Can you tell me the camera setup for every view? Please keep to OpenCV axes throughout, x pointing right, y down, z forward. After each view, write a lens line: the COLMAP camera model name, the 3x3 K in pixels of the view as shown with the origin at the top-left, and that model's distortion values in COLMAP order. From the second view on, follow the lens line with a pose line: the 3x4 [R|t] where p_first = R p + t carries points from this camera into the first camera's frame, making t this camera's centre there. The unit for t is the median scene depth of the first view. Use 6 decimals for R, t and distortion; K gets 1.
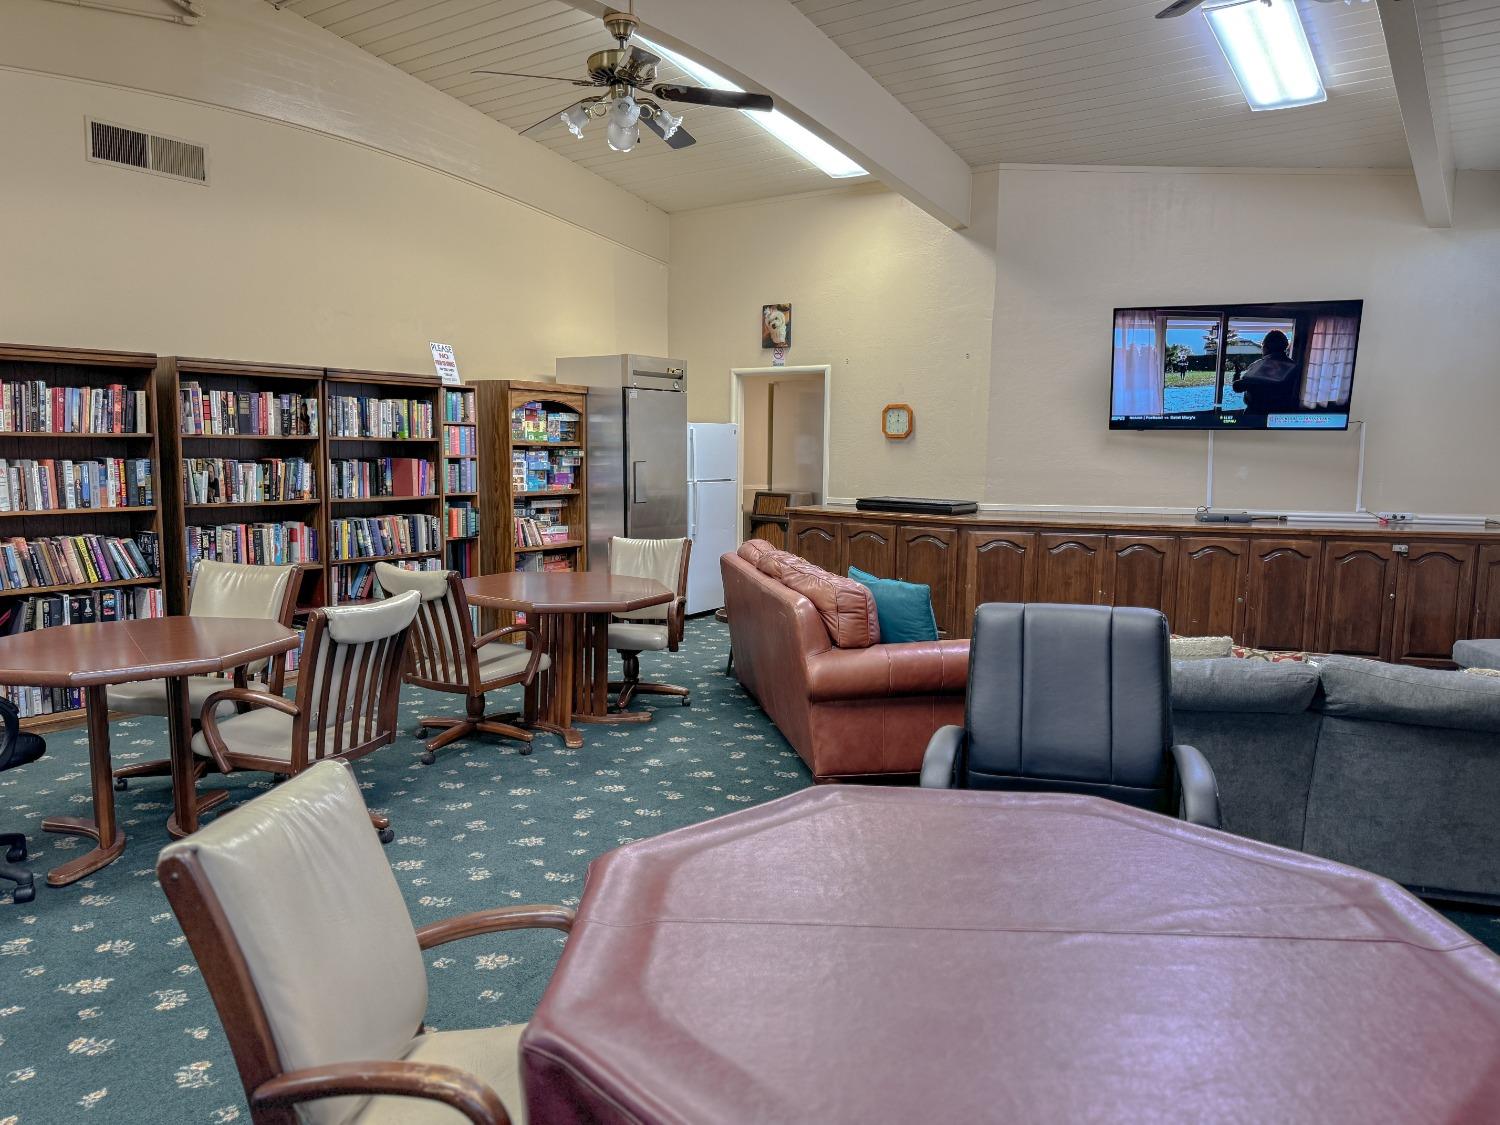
lens RADIAL K [[1058.5, 0, 750.0], [0, 1058.5, 562.5], [0, 0, 1]] dist [-0.000997, 0.000246]
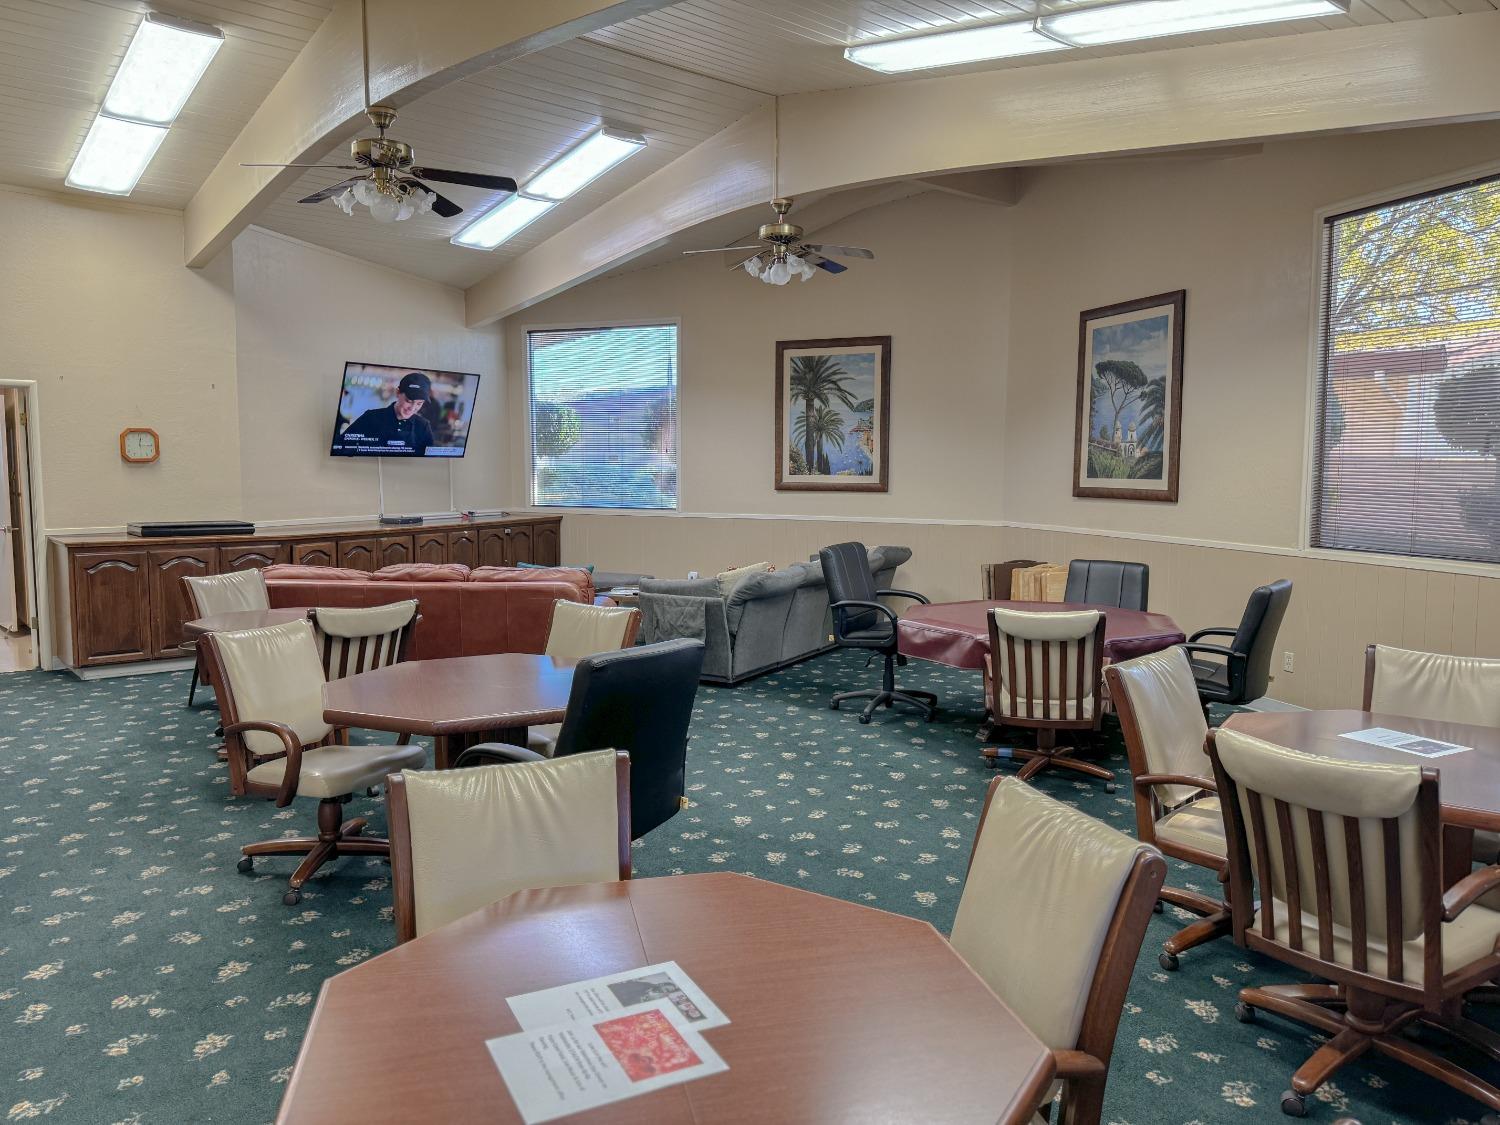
lens RADIAL K [[1058.5, 0, 750.0], [0, 1058.5, 562.5], [0, 0, 1]] dist [-0.000997, 0.000246]
pose [[0.196879, -0.092734, 0.976032, -0.793733], [0.104741, 0.991809, 0.073106, -0.041469], [-0.974817, 0.087838, 0.204980, 0.281098]]
